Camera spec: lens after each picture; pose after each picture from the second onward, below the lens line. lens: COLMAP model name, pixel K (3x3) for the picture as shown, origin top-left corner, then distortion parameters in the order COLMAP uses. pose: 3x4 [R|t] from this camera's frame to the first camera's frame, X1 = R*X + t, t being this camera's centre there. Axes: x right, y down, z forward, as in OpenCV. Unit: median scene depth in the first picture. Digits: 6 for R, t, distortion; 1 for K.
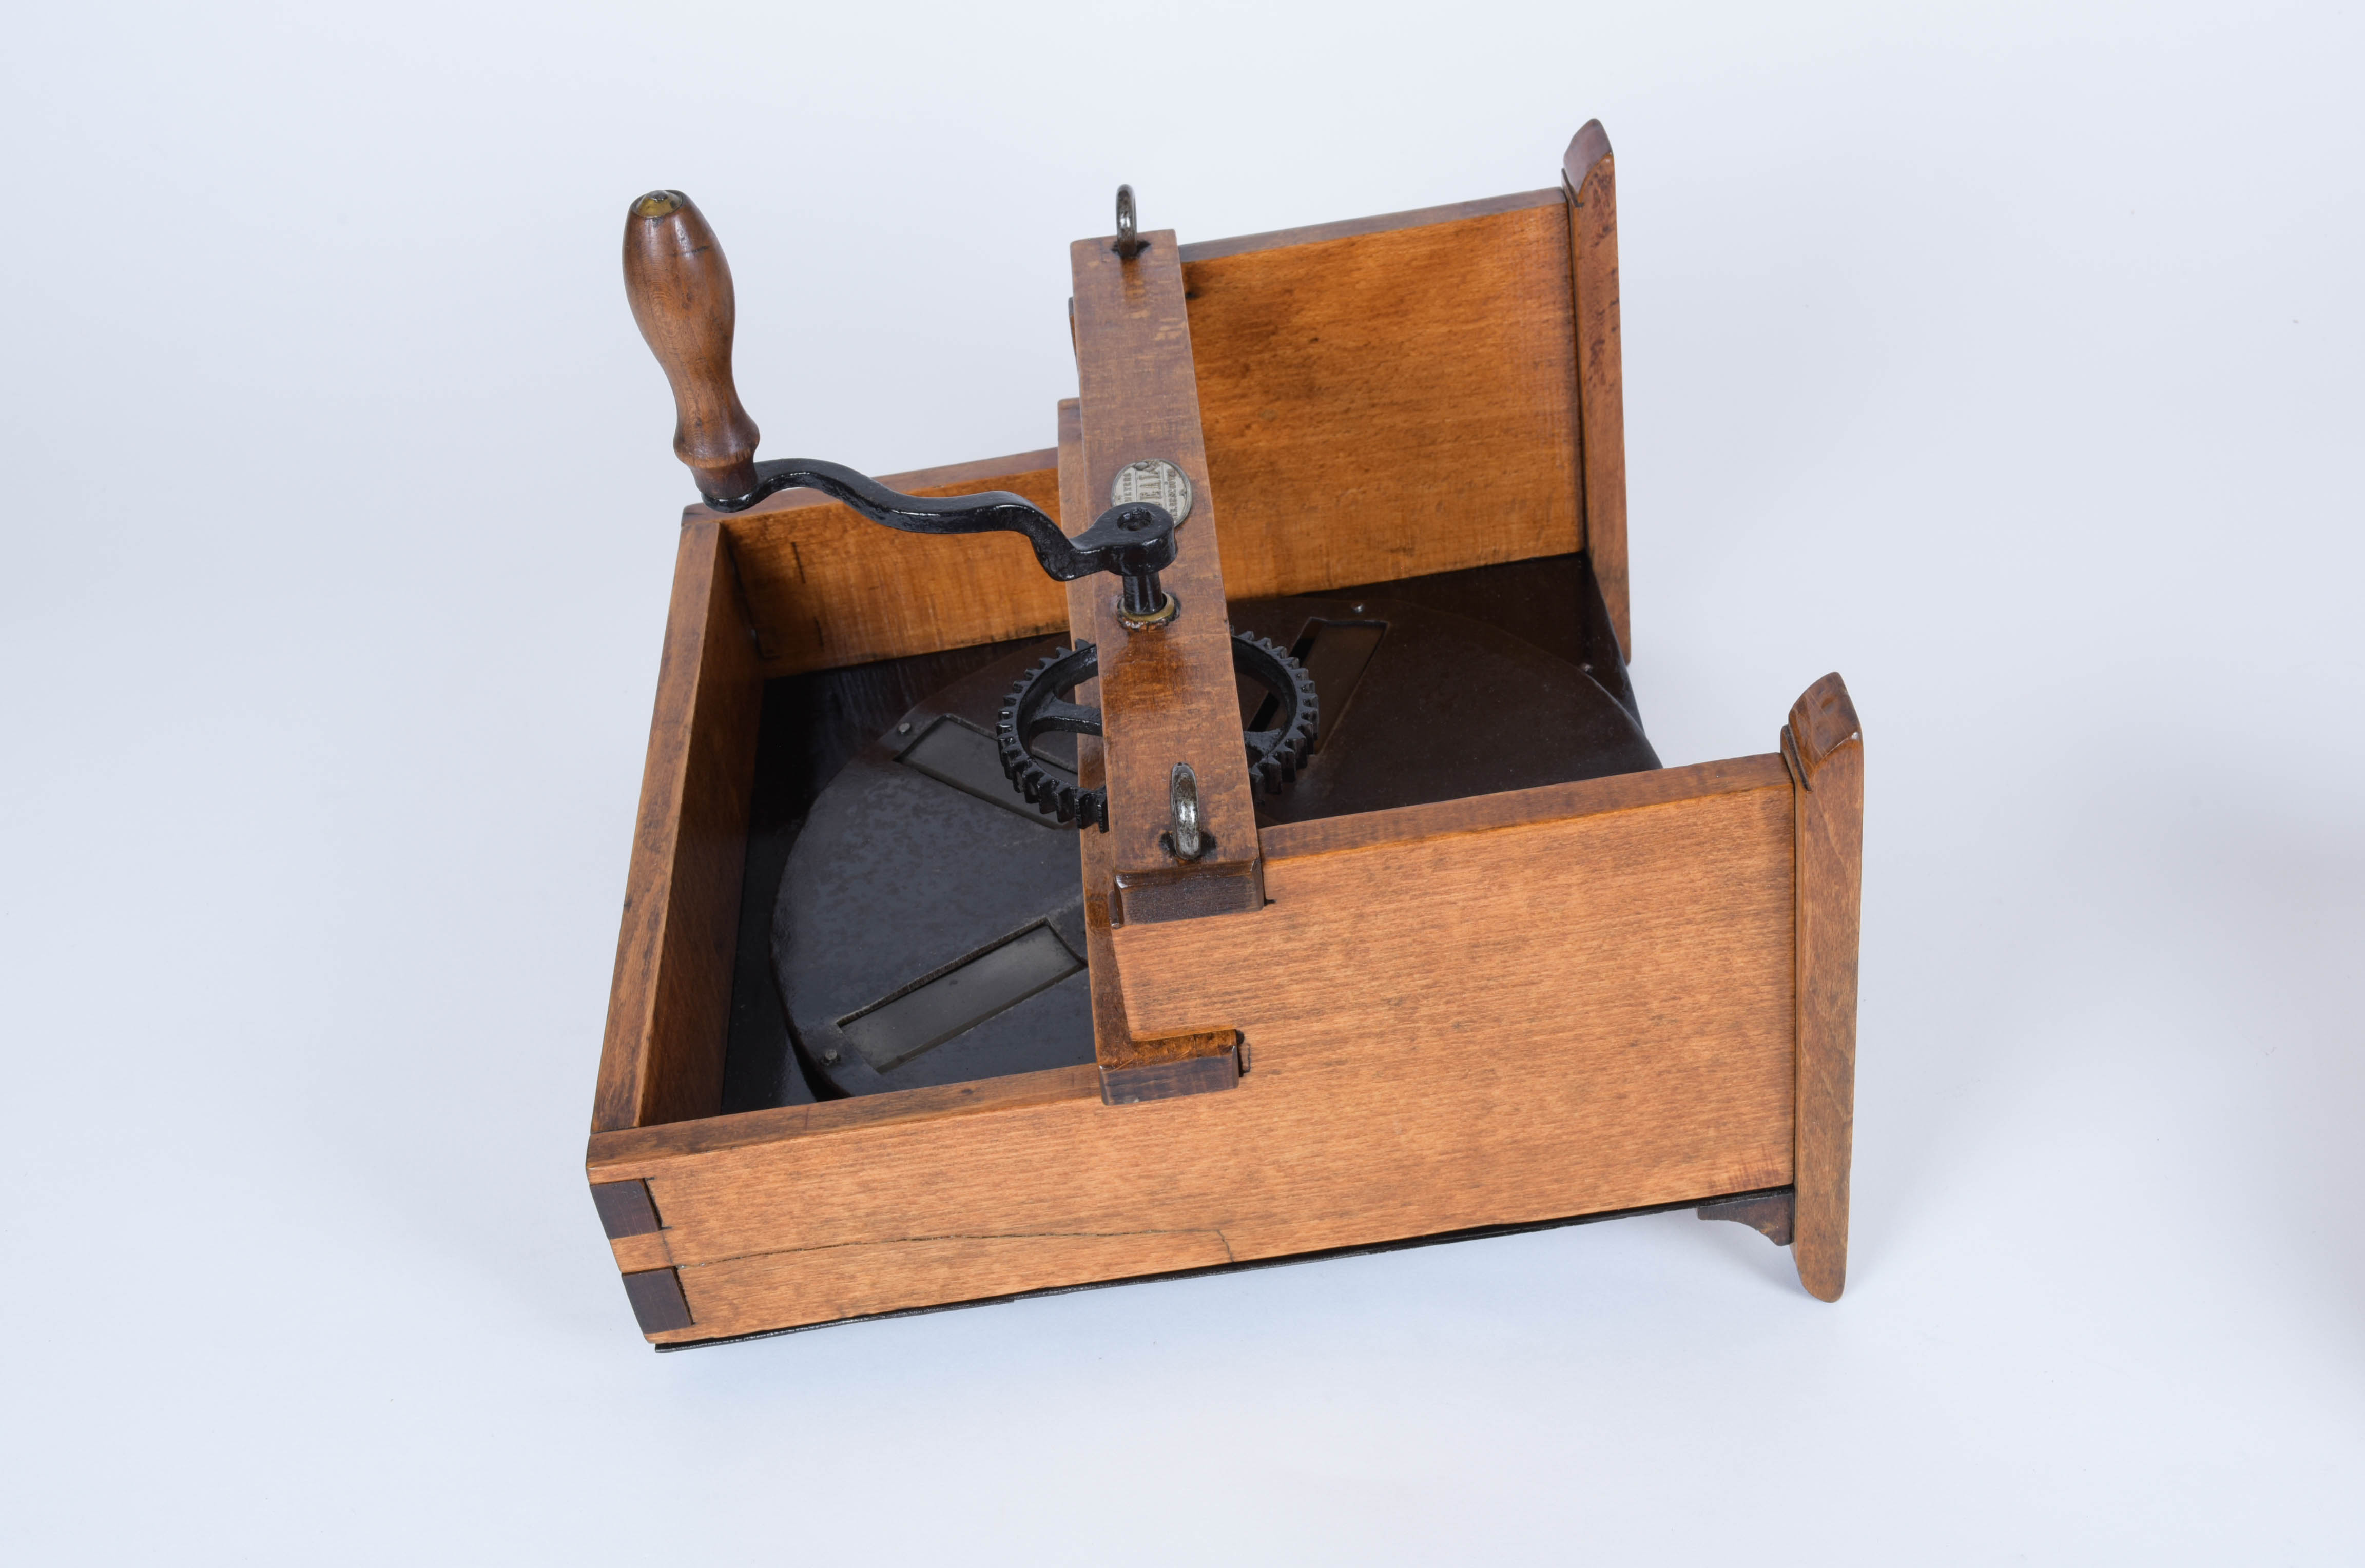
lens RADIAL K [[2776.7, 0, 1197.2], [0, 2776.7, 805.3], [0, 0, 1]] dist [-0.004903, 0.000000]
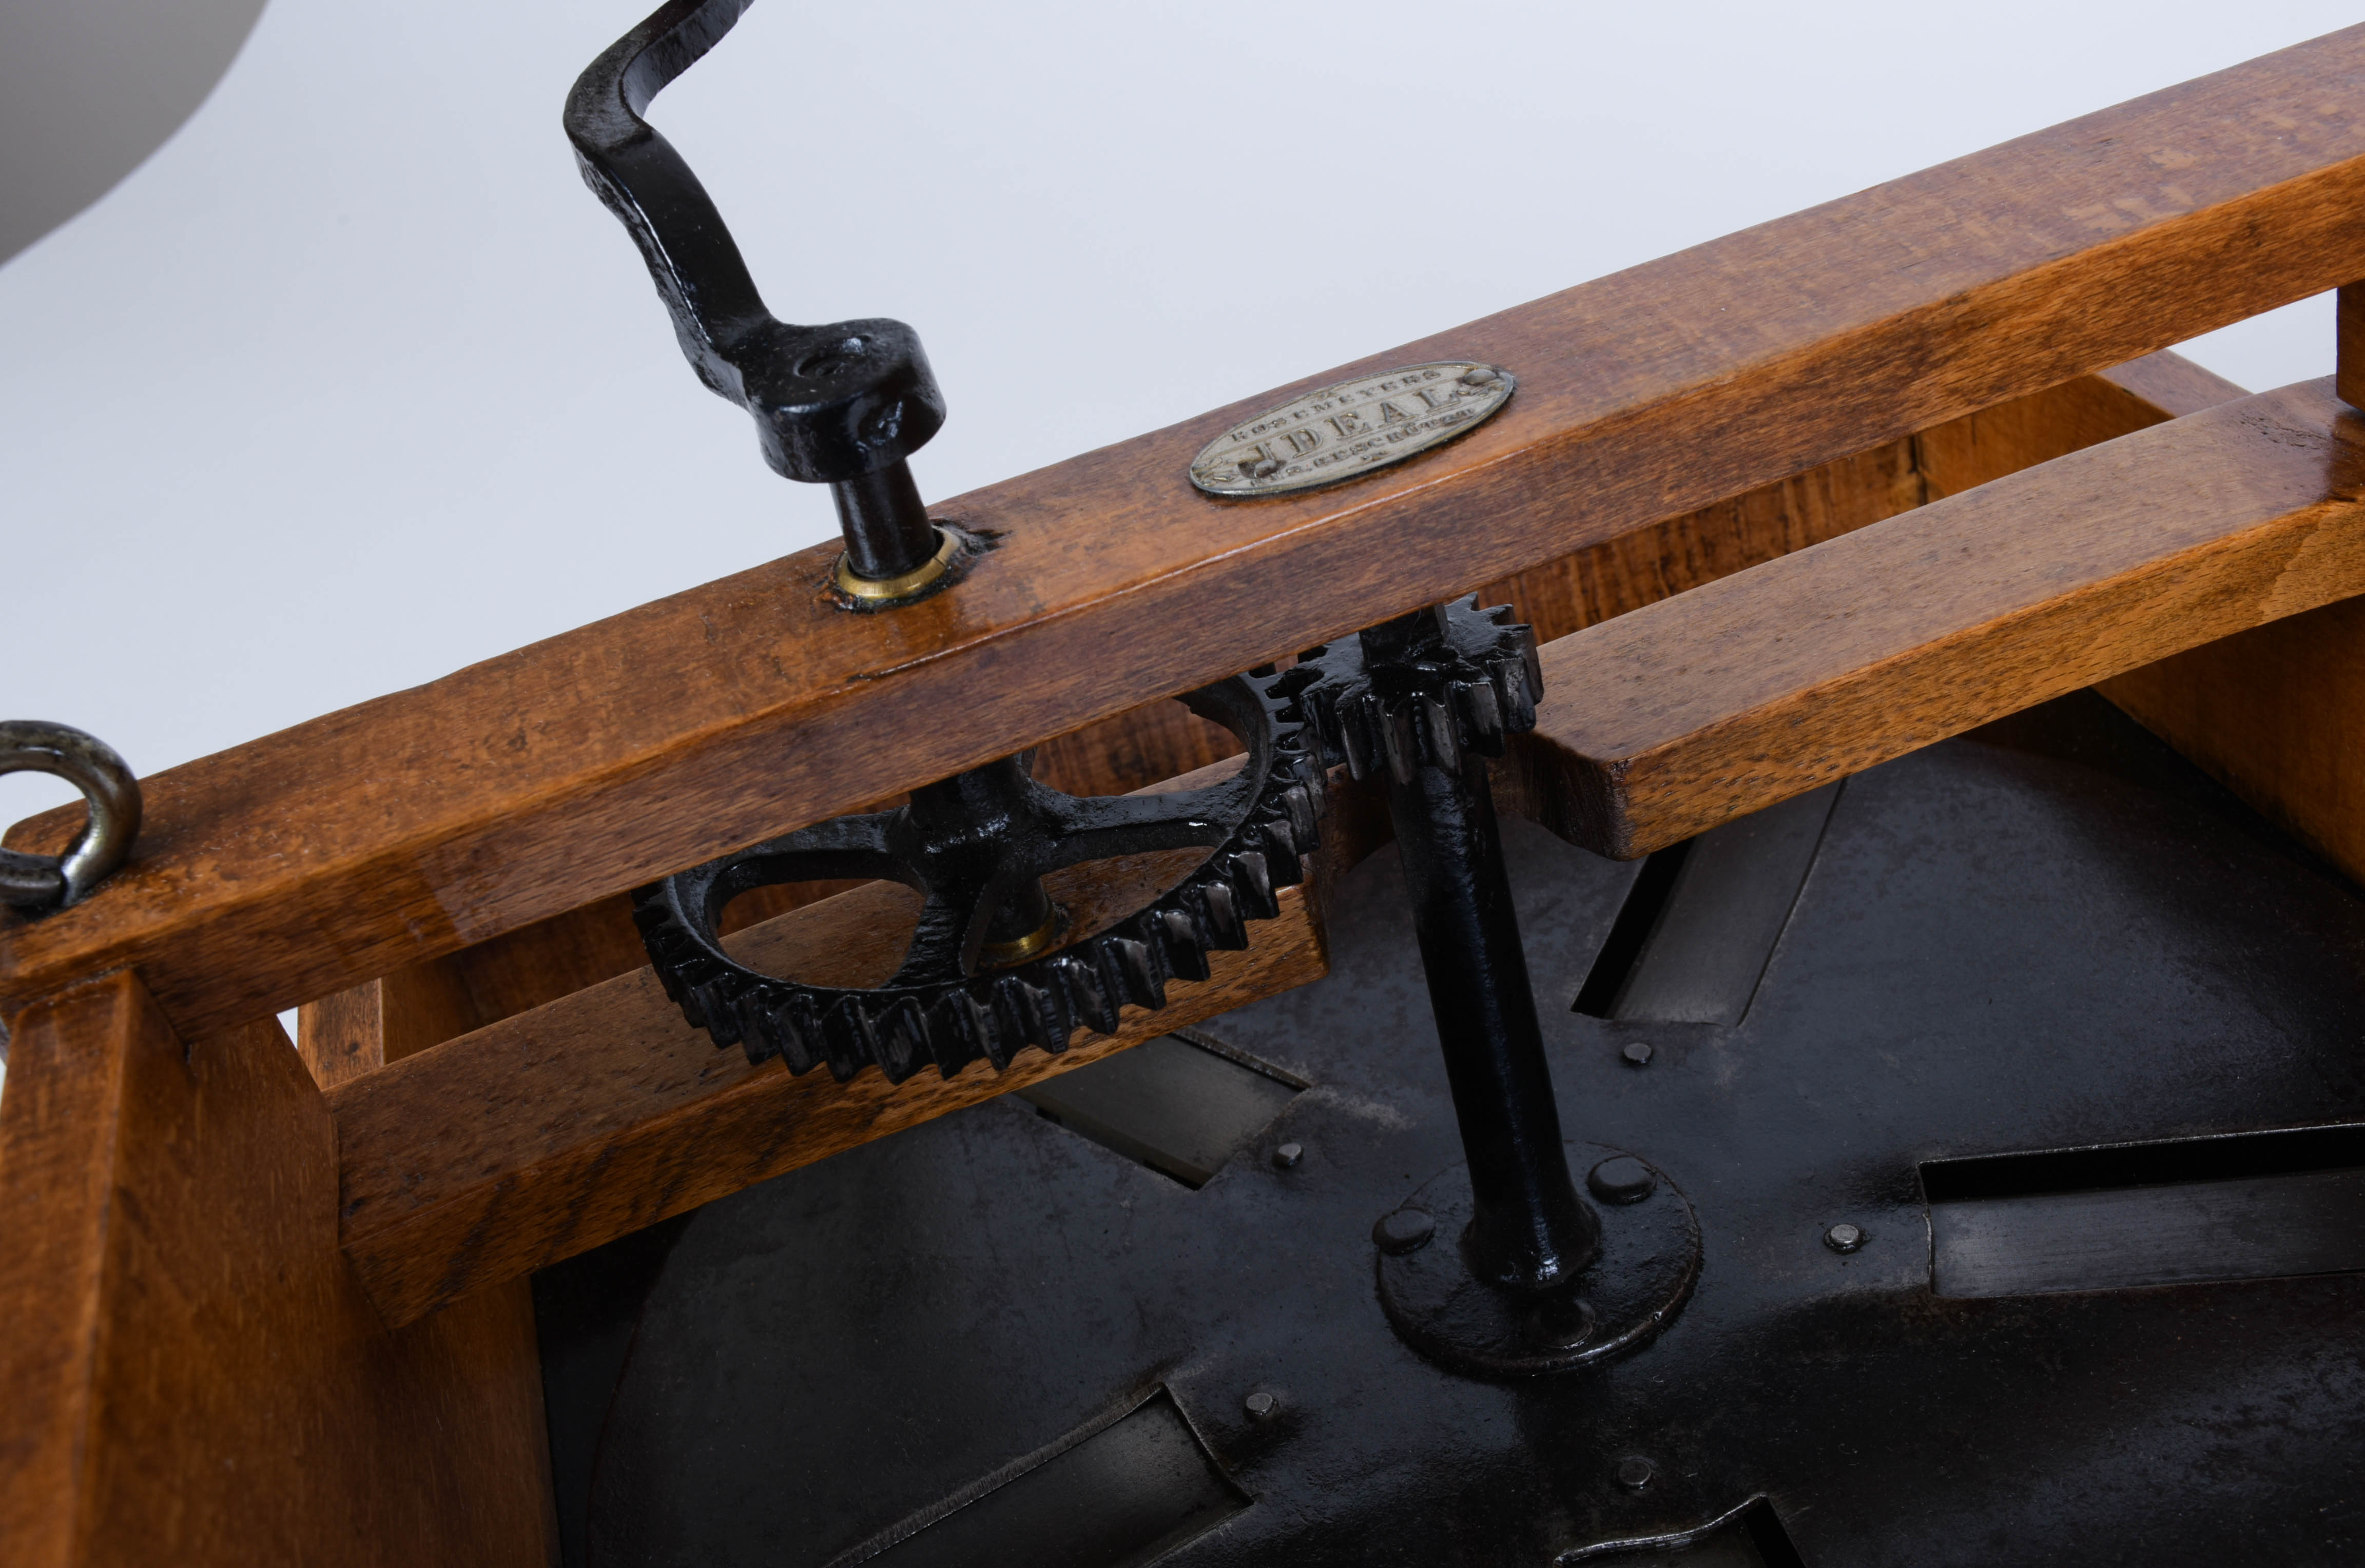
lens RADIAL K [[2632.2, 0, 1209.9], [0, 2632.2, 809.4], [0, 0, 1]] dist [-0.014307, 0.000000]
pose [[0.240686, 0.589103, -0.771380, 0.277123], [-0.434865, 0.775963, 0.456917, -0.206985], [0.867734, 0.225473, 0.442944, 0.705484]]
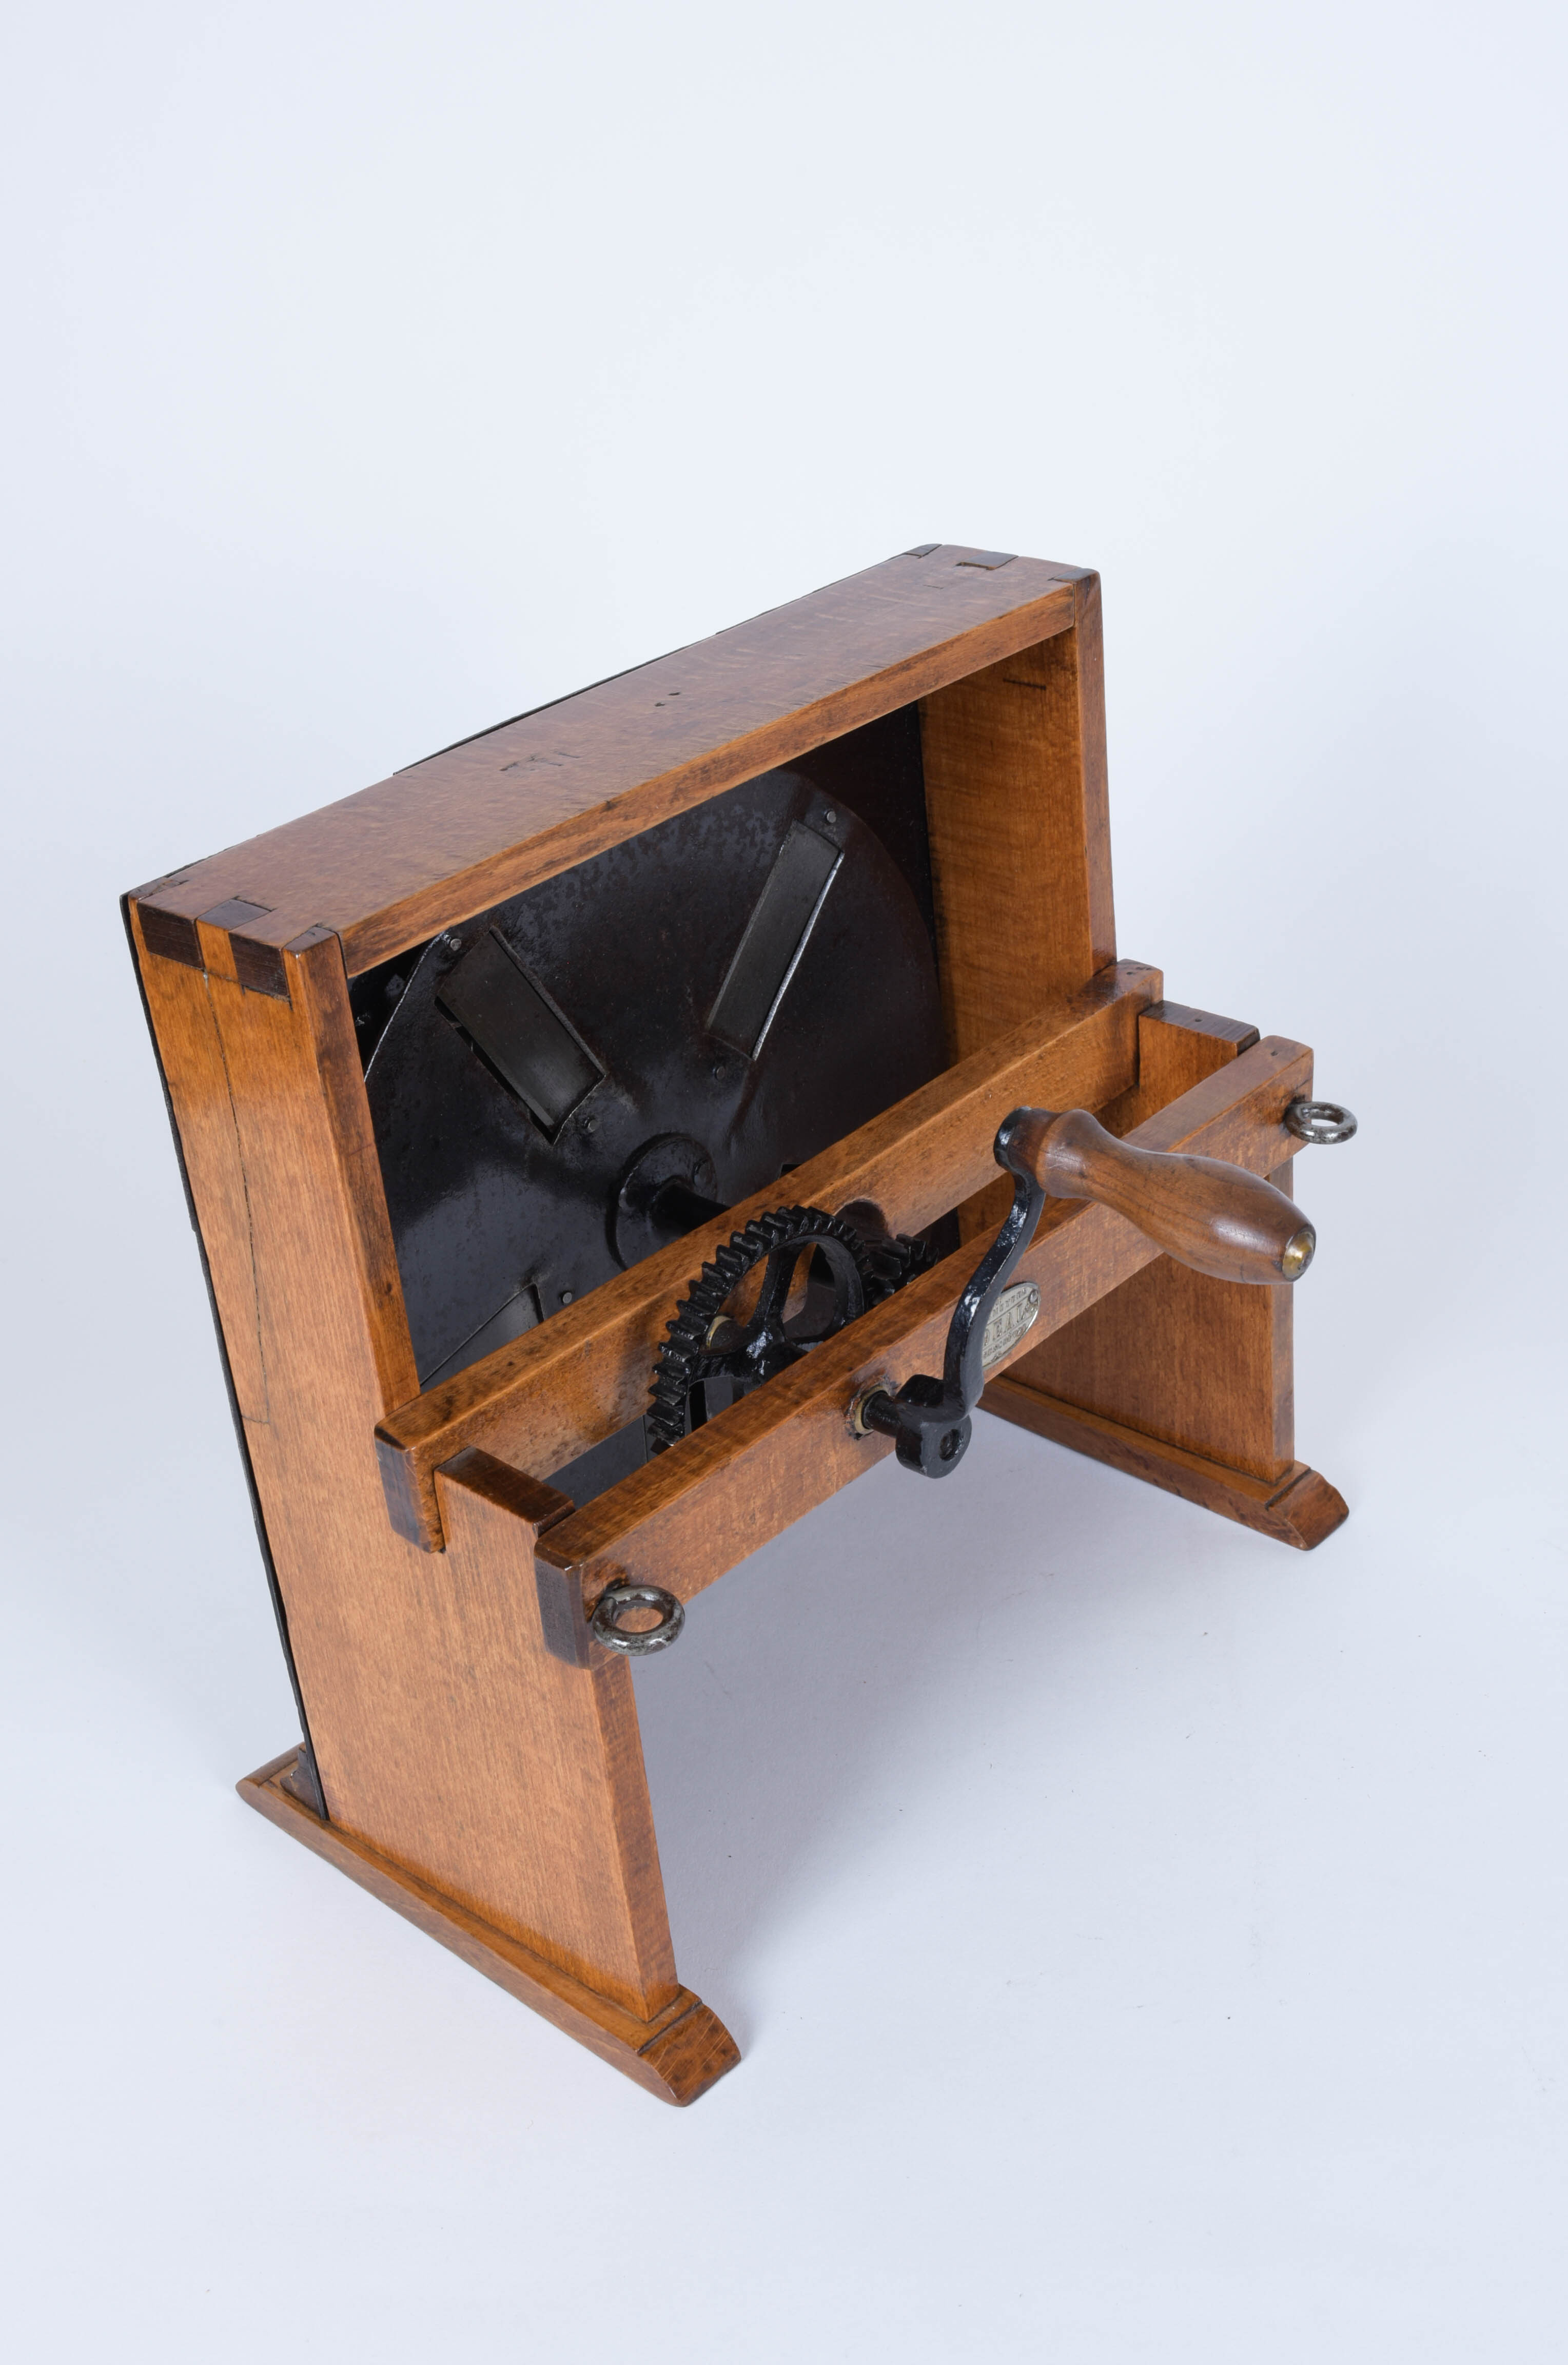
lens RADIAL K [[2776.7, 0, 771.8], [0, 2776.7, 1162.9], [0, 0, 1]] dist [-0.004903, 0.000000]
pose [[-0.052173, 0.857022, 0.512632, -0.503375], [-0.996212, -0.080425, 0.033065, -0.050181], [0.069566, -0.508965, 0.857971, 0.135067]]
